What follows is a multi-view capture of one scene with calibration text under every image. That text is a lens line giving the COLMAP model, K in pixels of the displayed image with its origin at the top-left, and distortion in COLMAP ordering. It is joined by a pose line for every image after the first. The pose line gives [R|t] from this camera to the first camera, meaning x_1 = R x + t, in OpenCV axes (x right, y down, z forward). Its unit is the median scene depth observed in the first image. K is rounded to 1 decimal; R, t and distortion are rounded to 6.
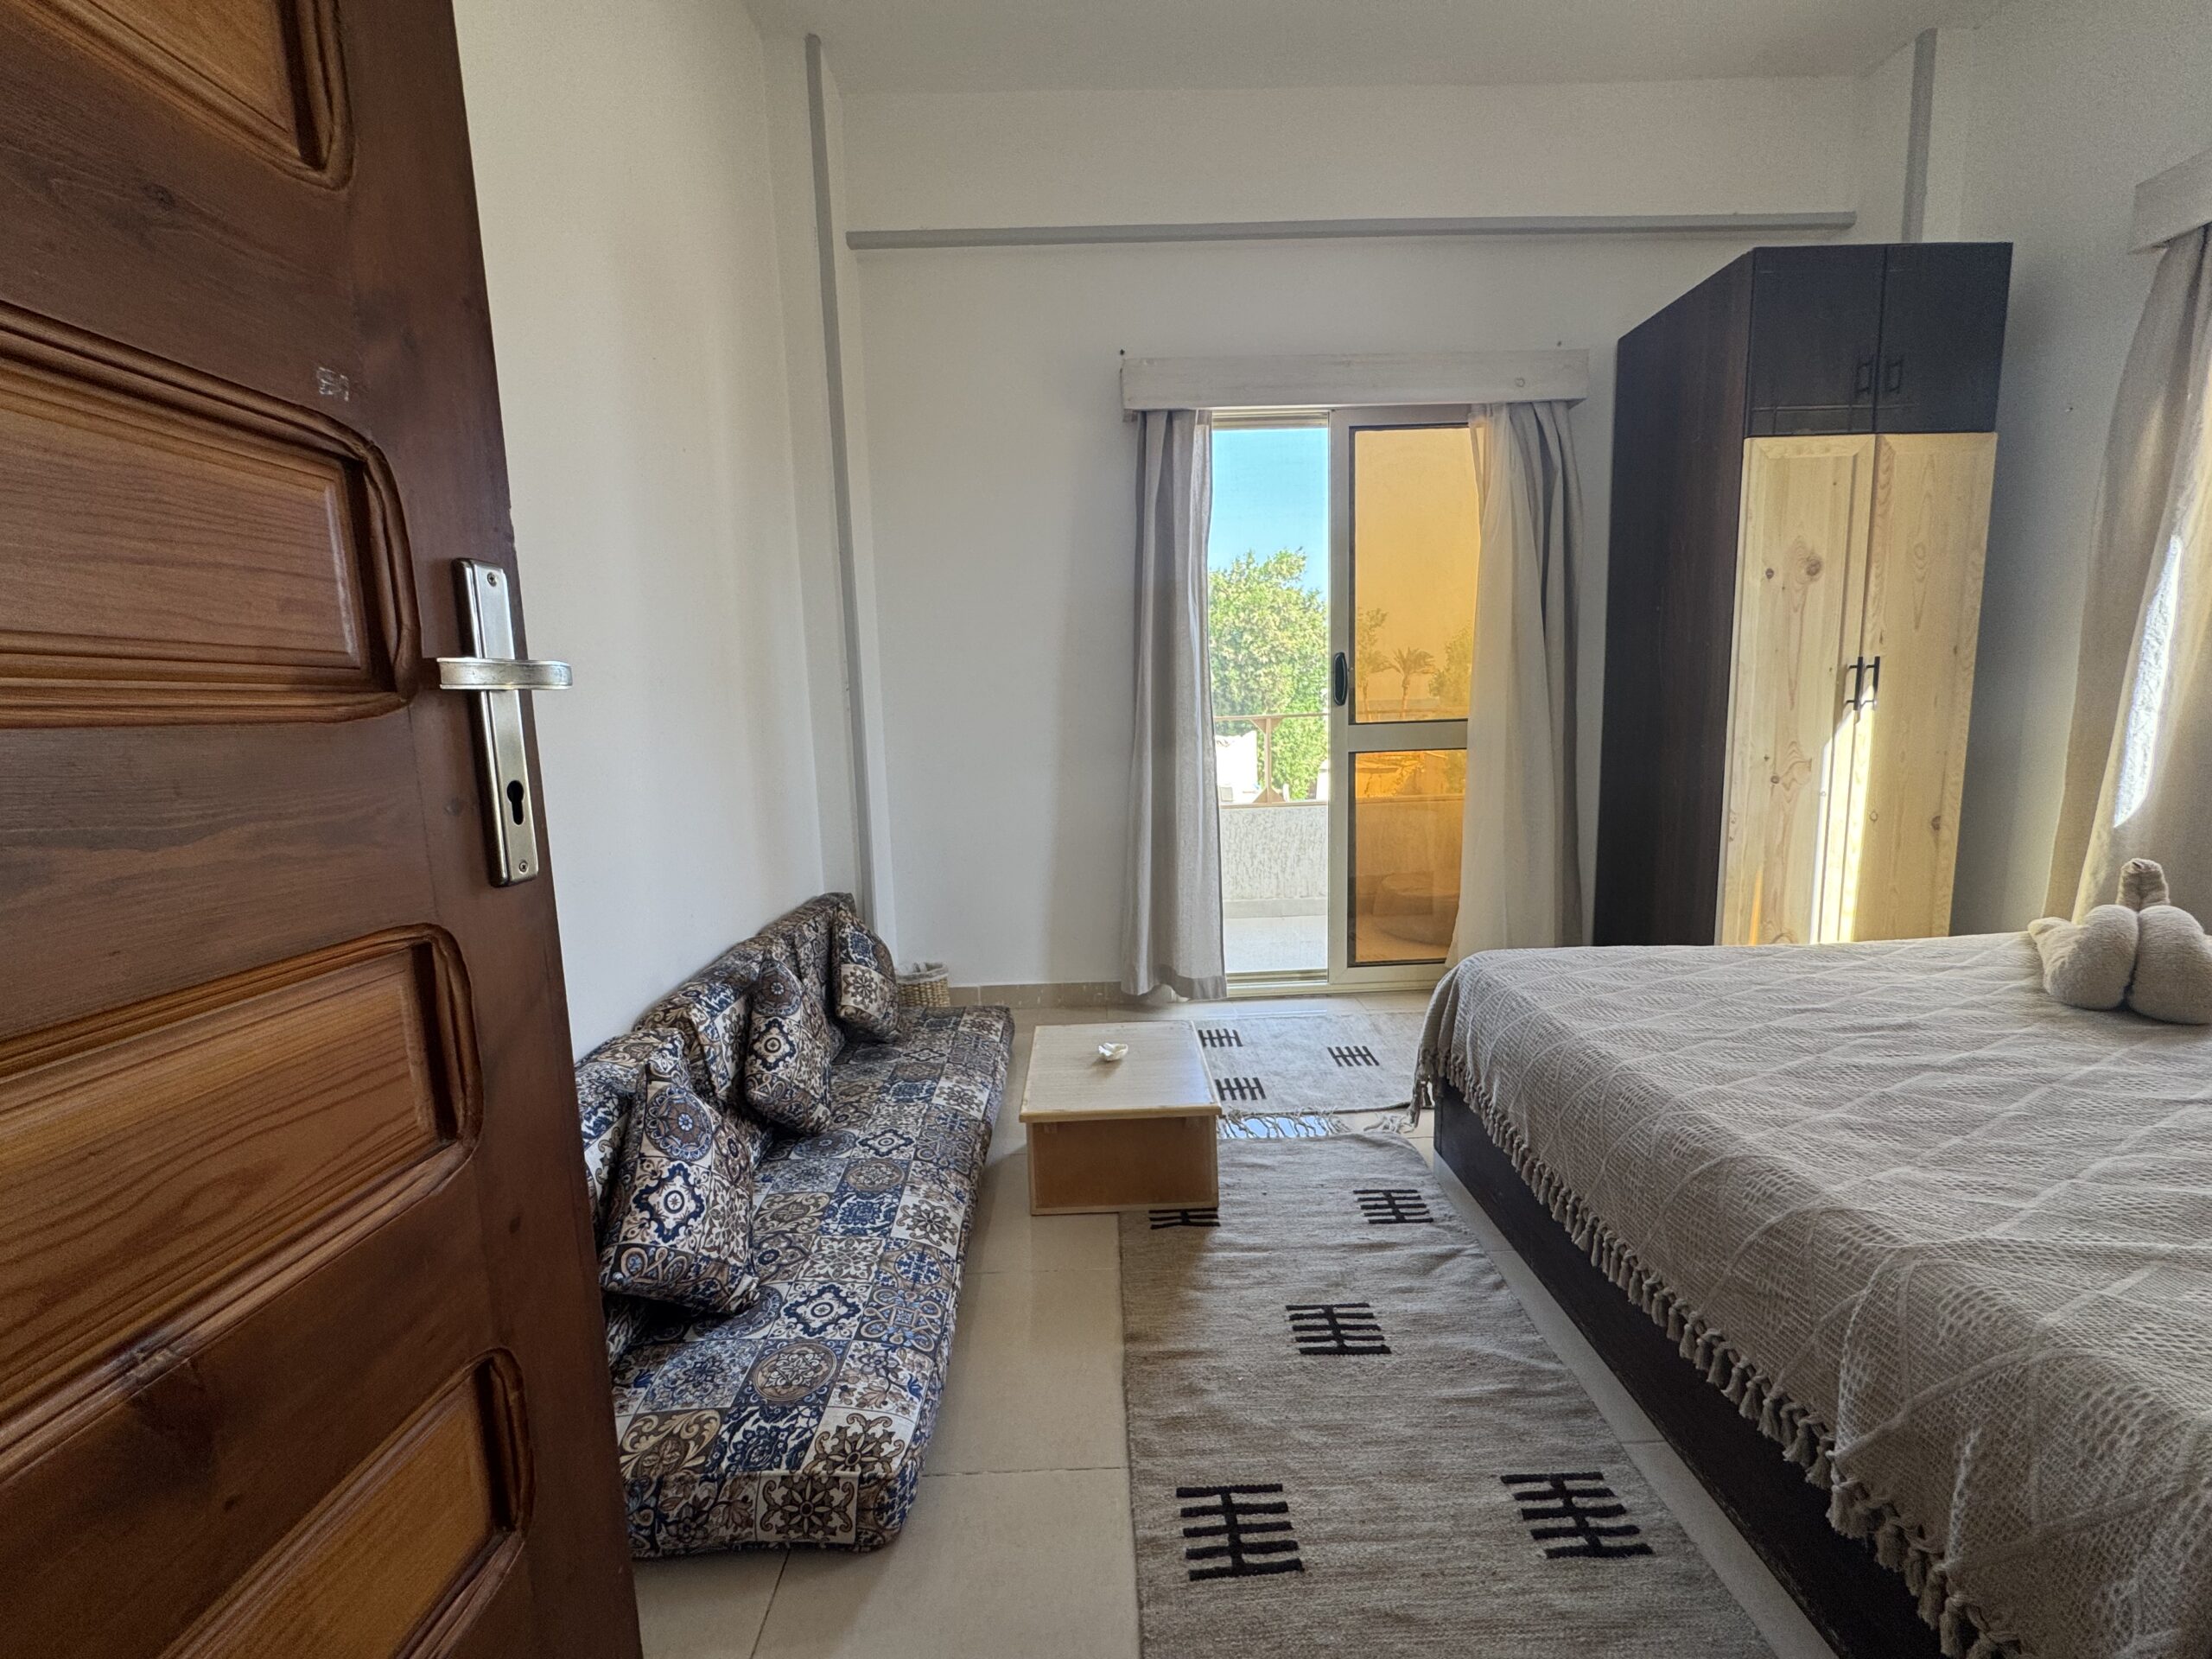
lens RADIAL K [[883.1, 0, 1107.0], [0, 883.1, 828.3], [0, 0, 1]] dist [-0.003918, 0.000445]
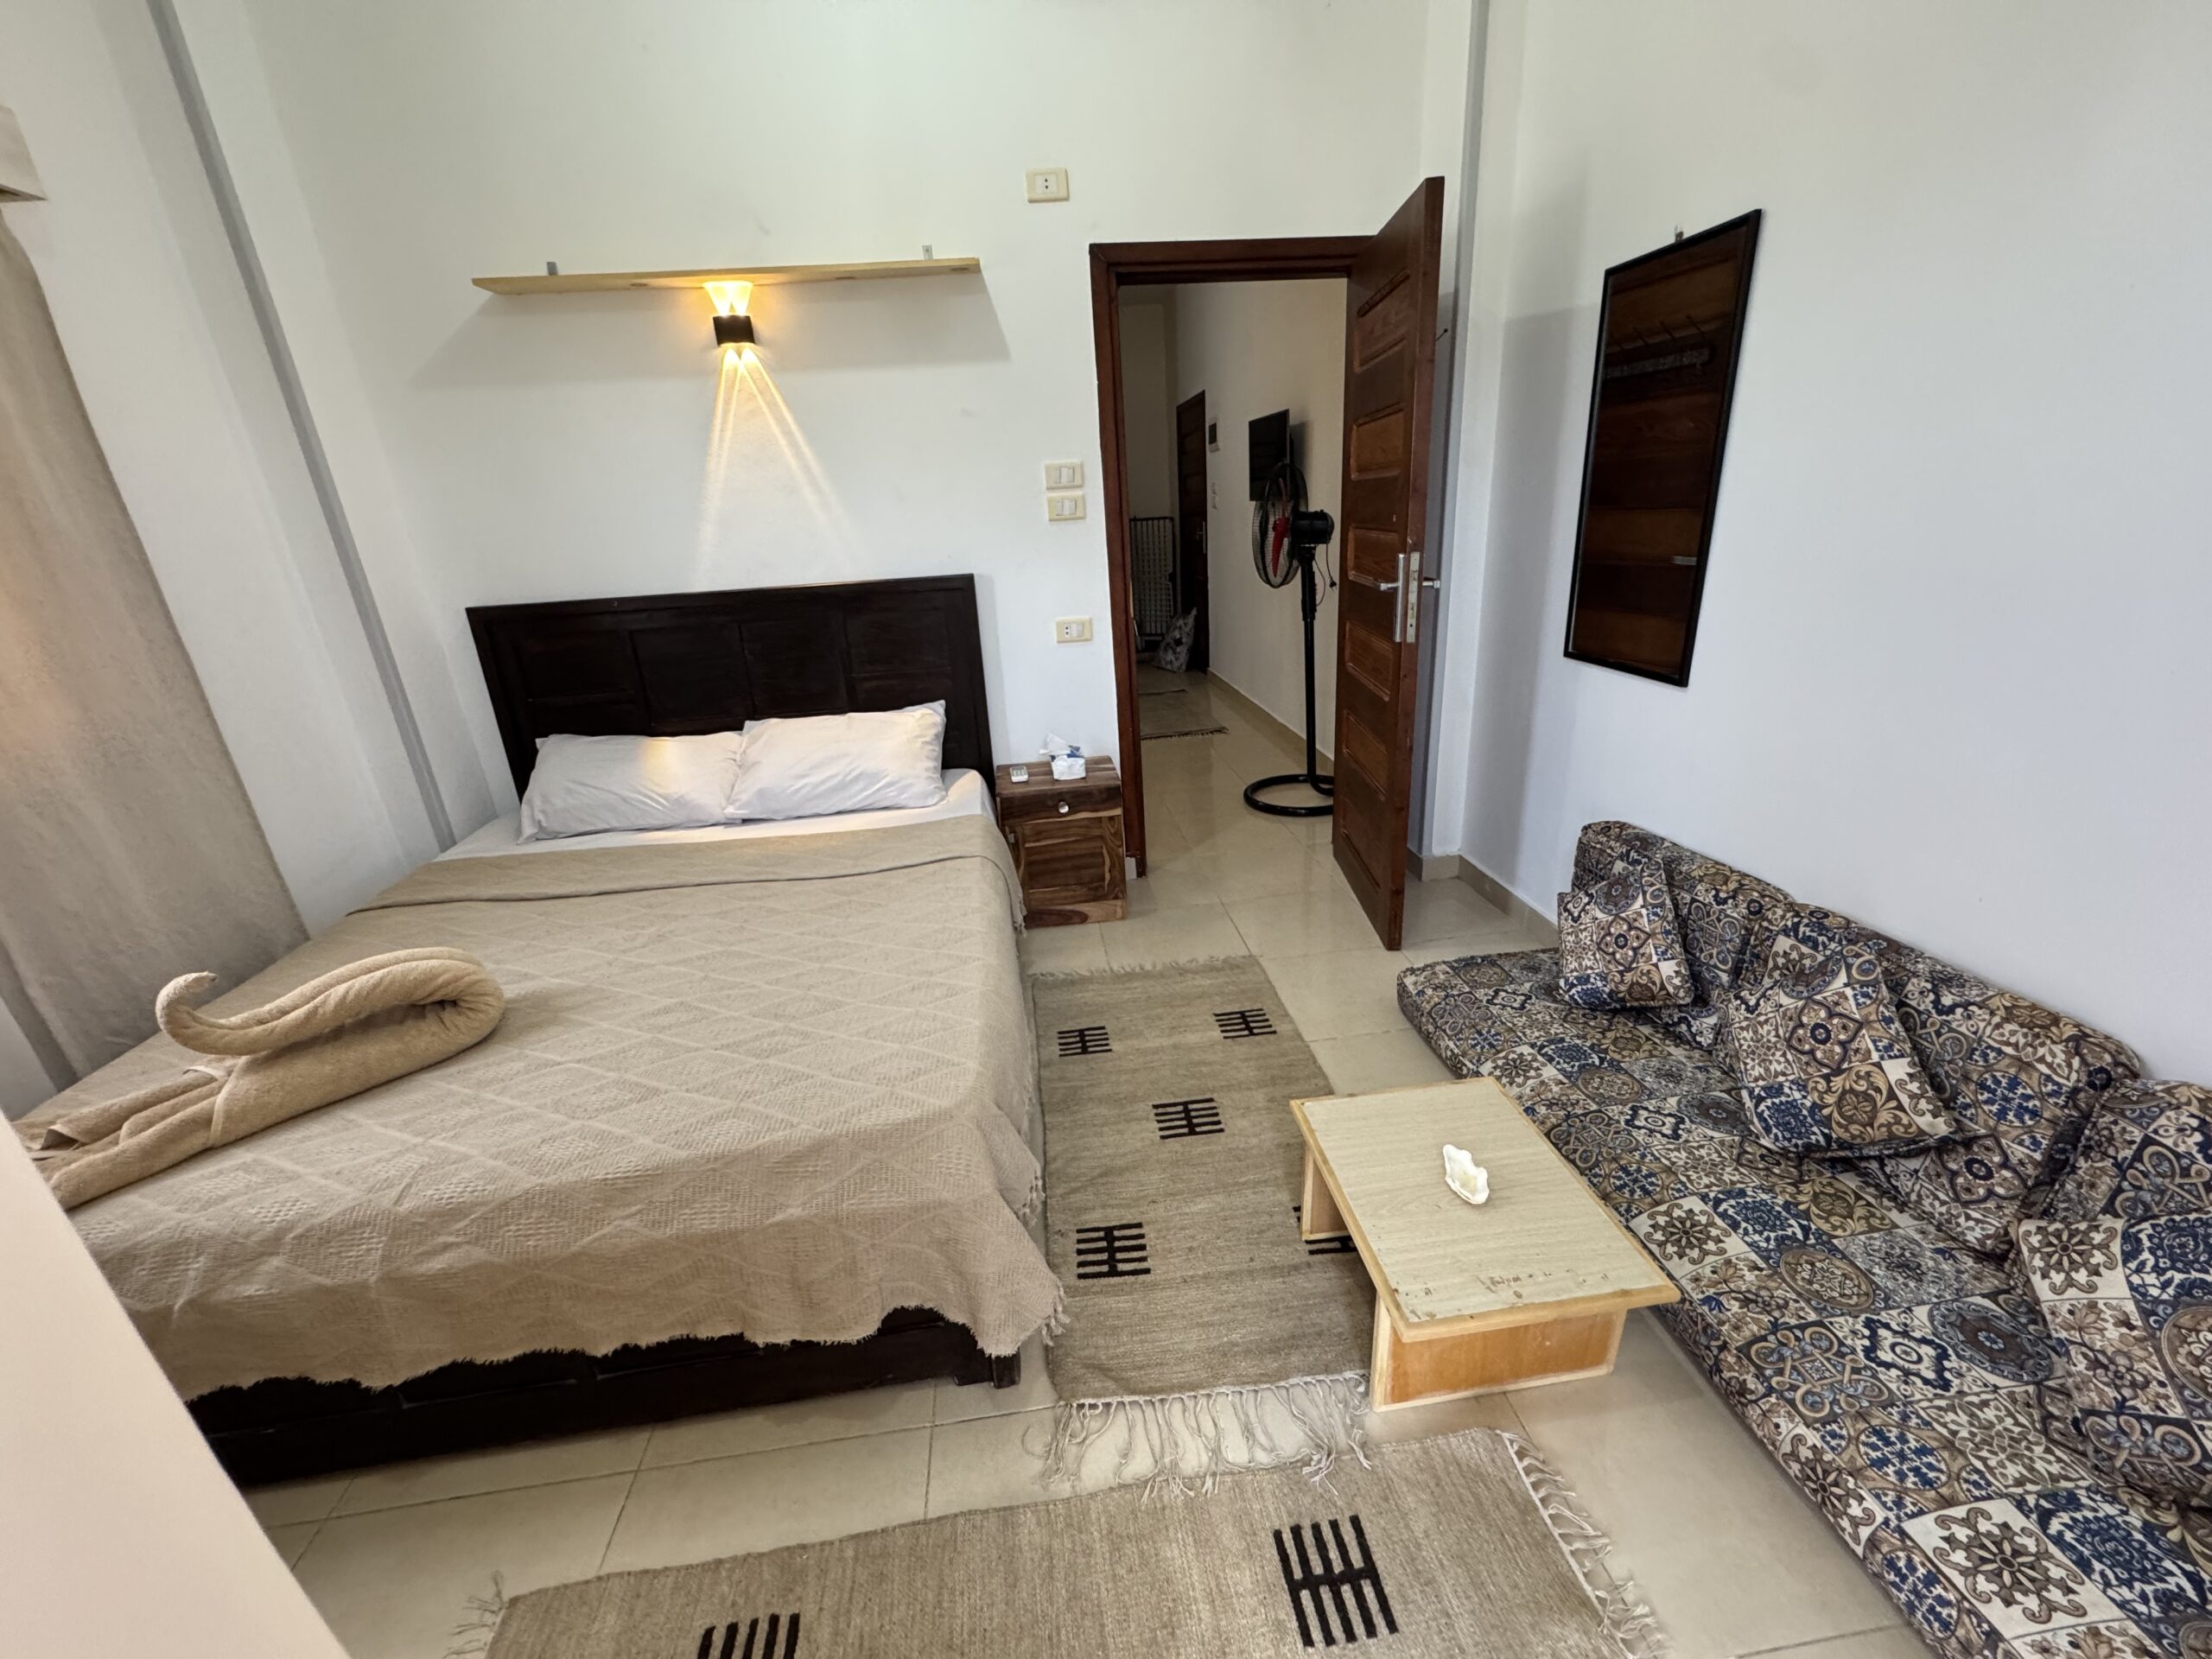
lens RADIAL K [[883.1, 0, 1107.0], [0, 883.1, 828.3], [0, 0, 1]] dist [-0.003918, 0.000445]
pose [[-0.991810, 0.114796, -0.055995, 0.390571], [0.075787, 0.881821, 0.465454, -0.453592], [0.102810, 0.457398, -0.883299, 1.901079]]
